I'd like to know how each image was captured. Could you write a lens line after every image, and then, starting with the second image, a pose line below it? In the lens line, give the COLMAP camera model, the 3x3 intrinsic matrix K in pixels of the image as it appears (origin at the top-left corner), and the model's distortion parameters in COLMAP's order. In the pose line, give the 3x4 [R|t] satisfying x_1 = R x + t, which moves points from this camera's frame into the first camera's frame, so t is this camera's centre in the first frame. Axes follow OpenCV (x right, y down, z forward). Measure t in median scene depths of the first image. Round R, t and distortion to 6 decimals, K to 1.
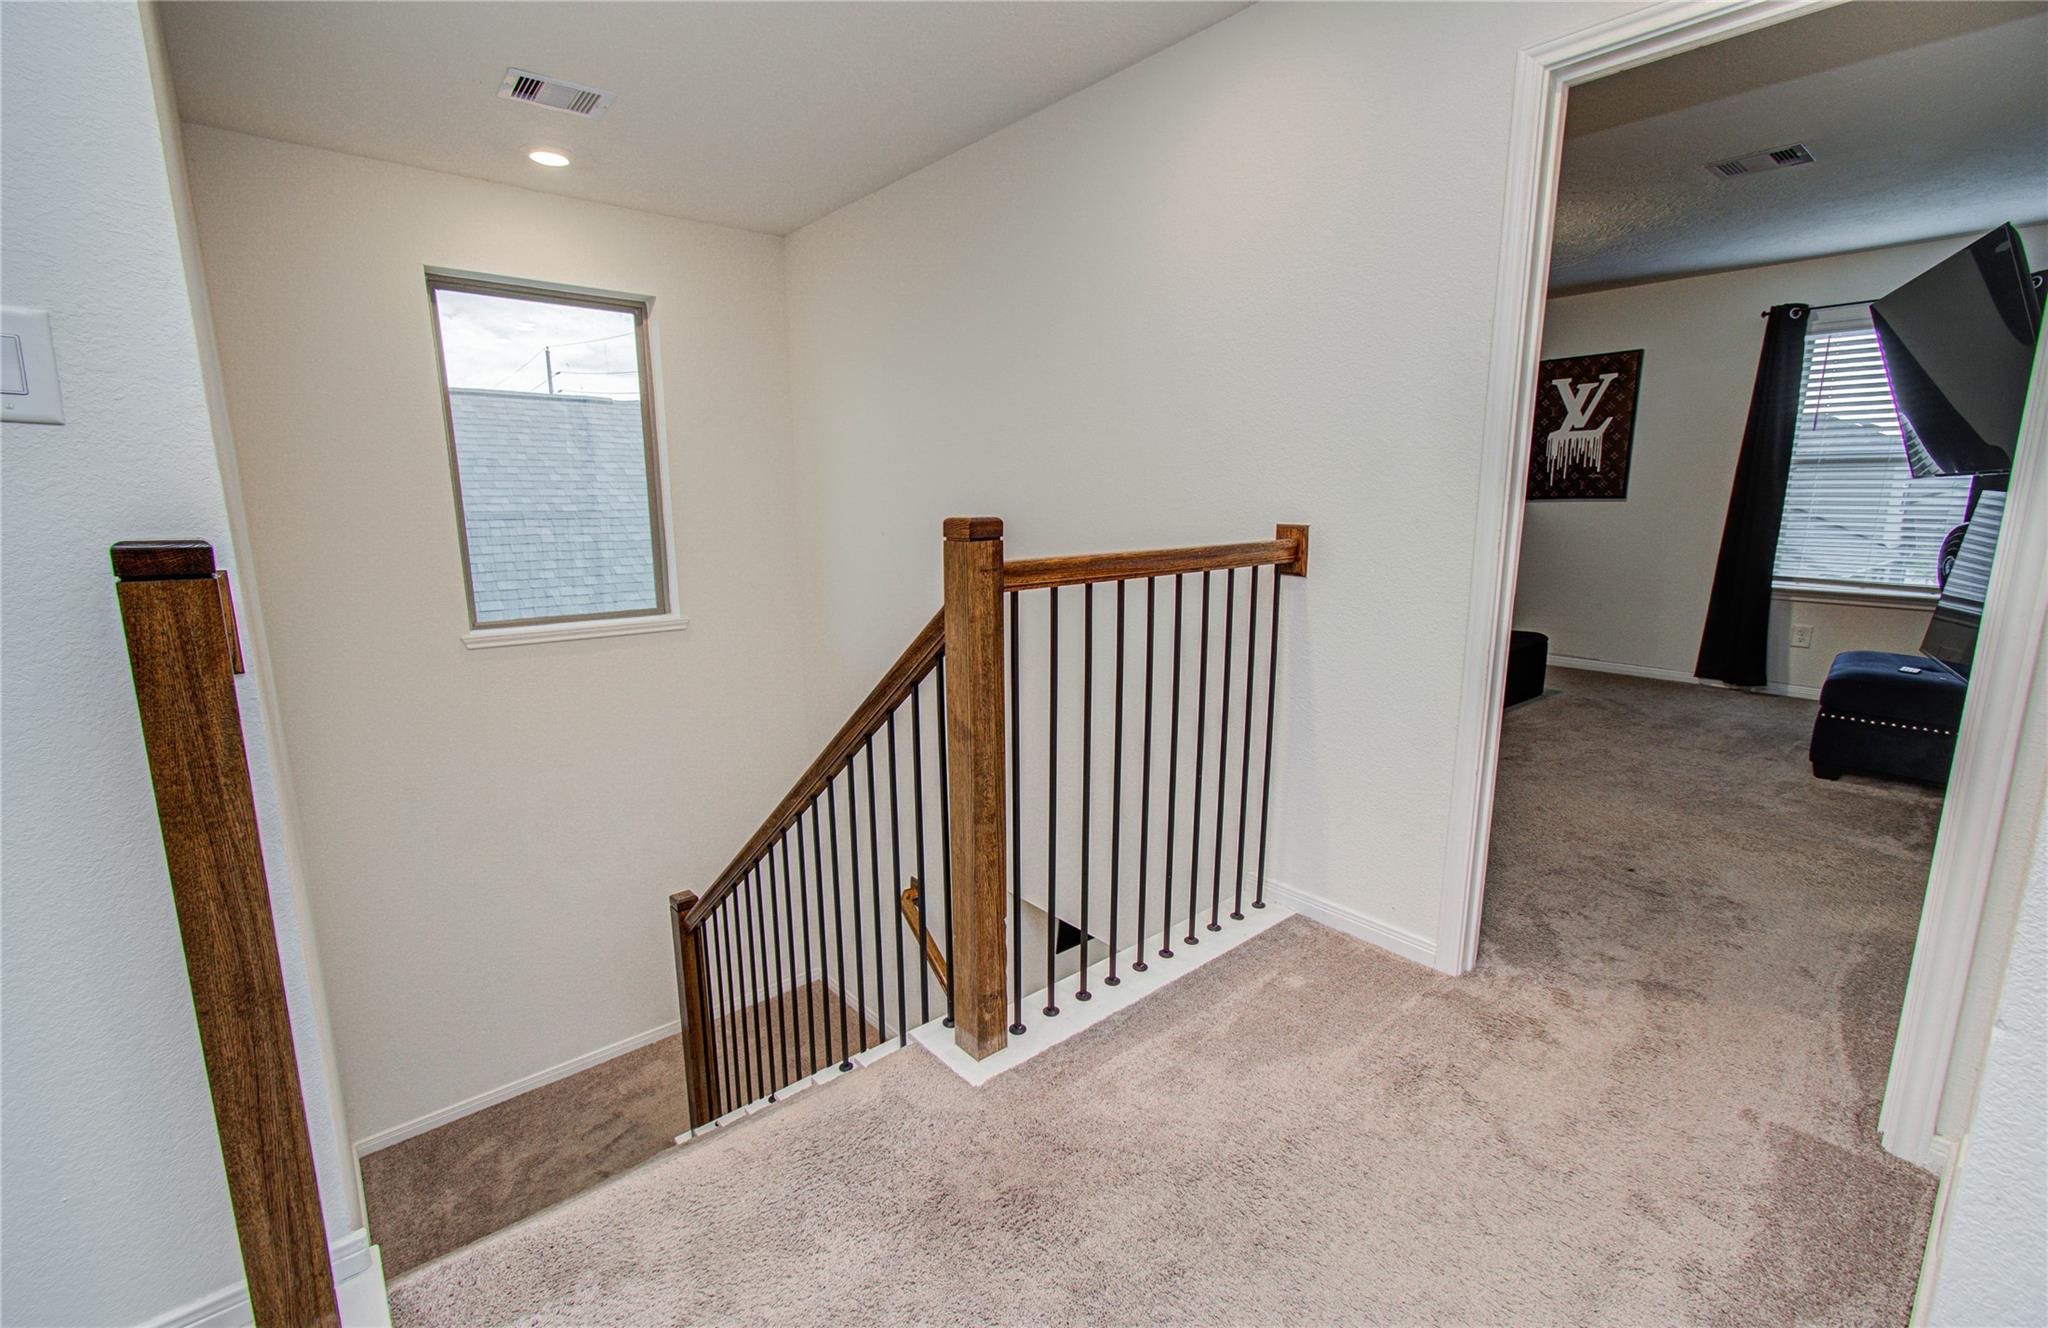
lens RADIAL K [[889.0, 0, 1015.2], [0, 889.0, 661.7], [0, 0, 1]] dist [0.002573, -0.001705]
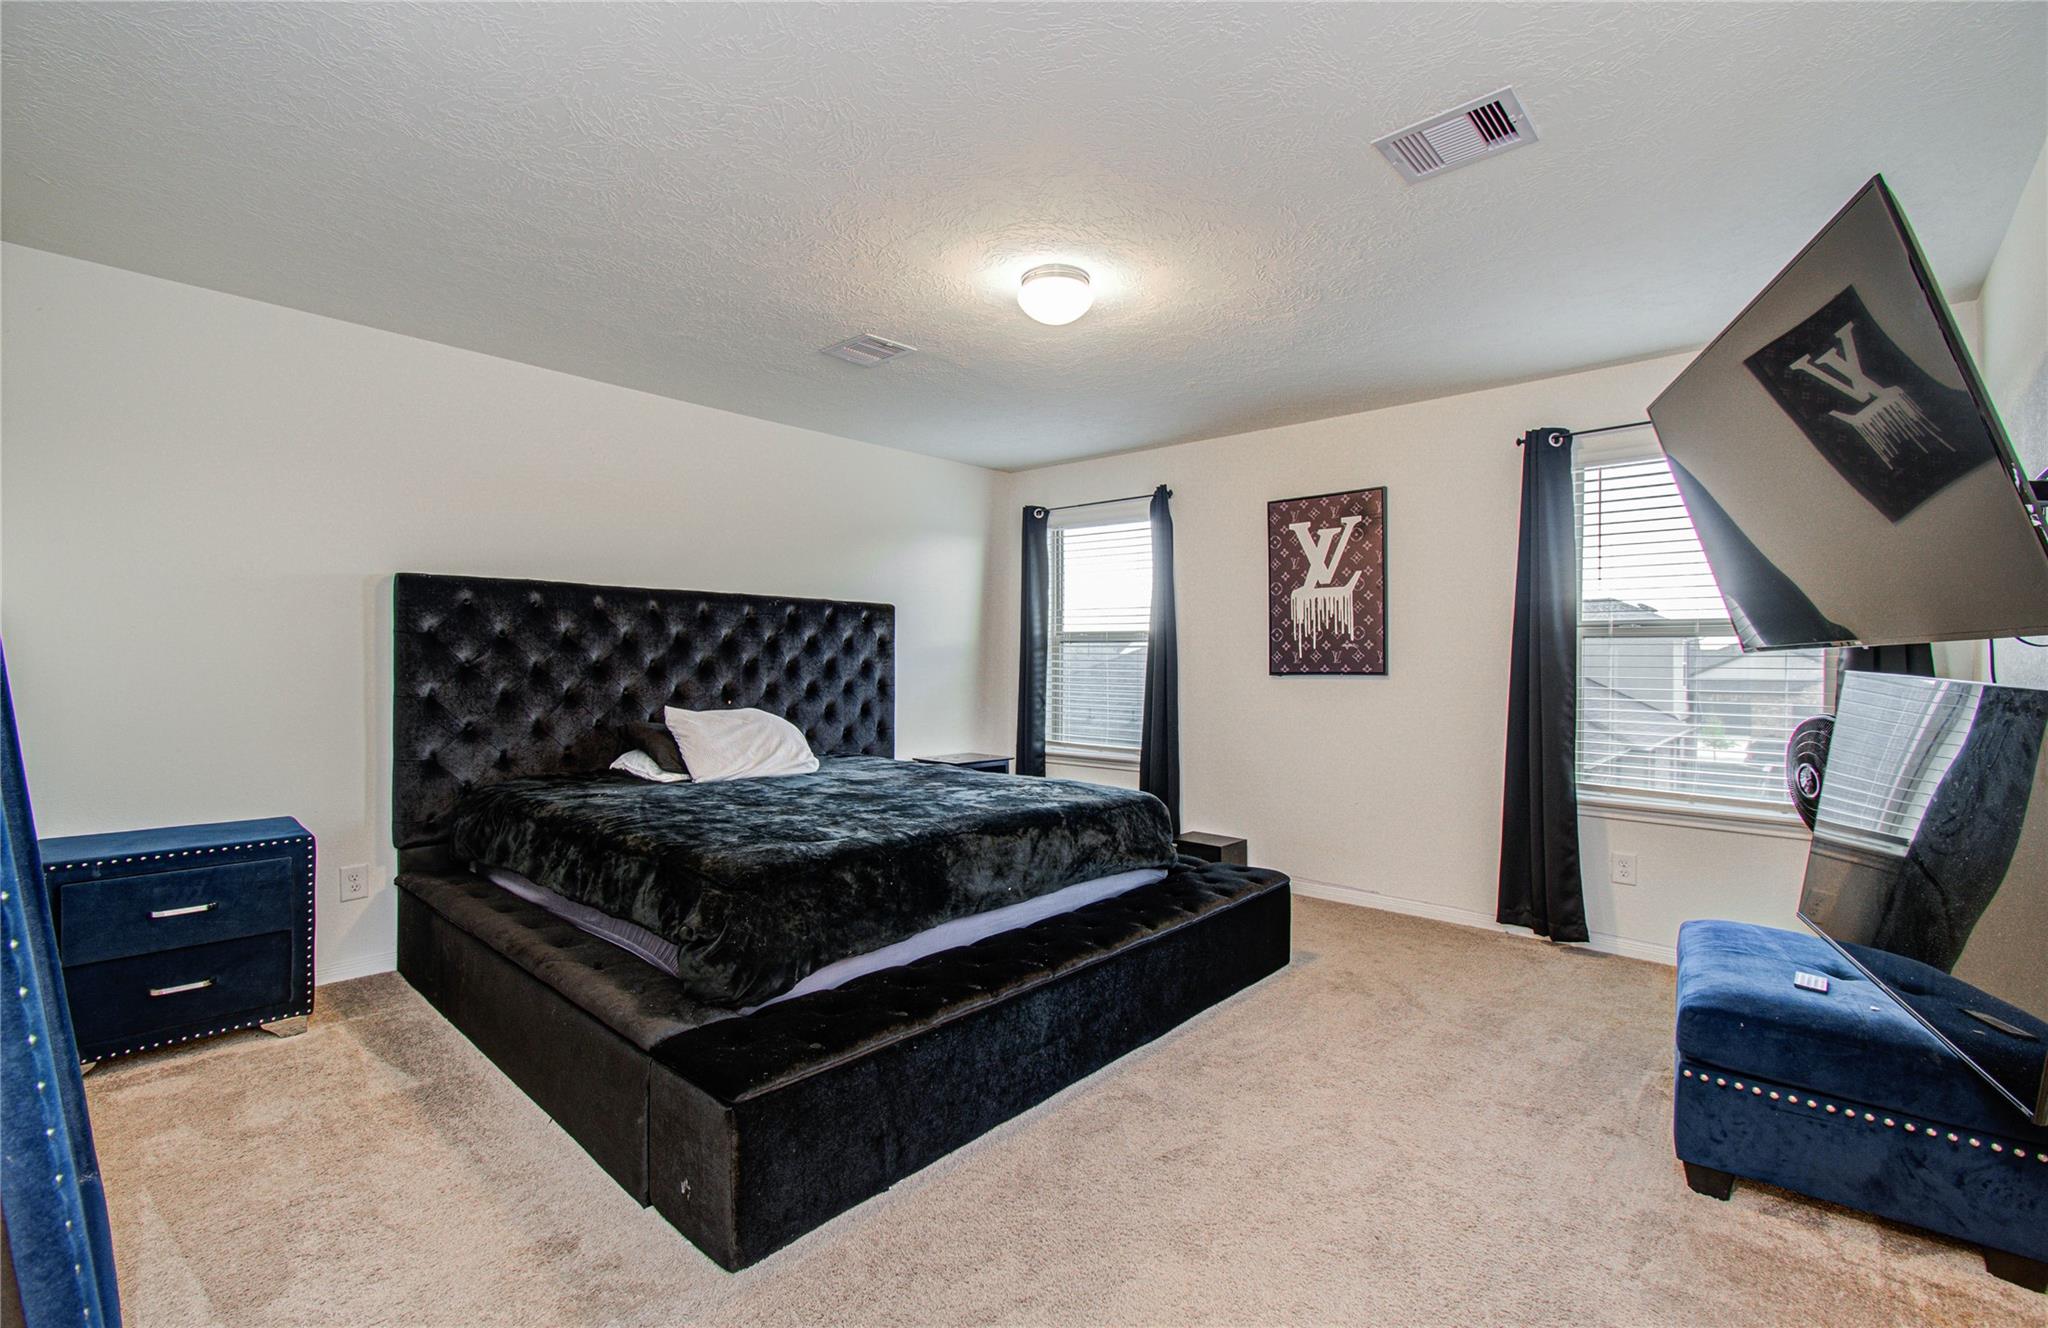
lens RADIAL K [[889.0, 0, 1024.0], [0, 889.0, 660.7], [0, 0, 1]] dist [0.002573, -0.001705]
pose [[0.989997, 0.004778, 0.141009, 0.272774], [0.021854, 0.982171, -0.186713, -0.060539], [-0.139387, 0.187926, 0.972242, 0.305327]]
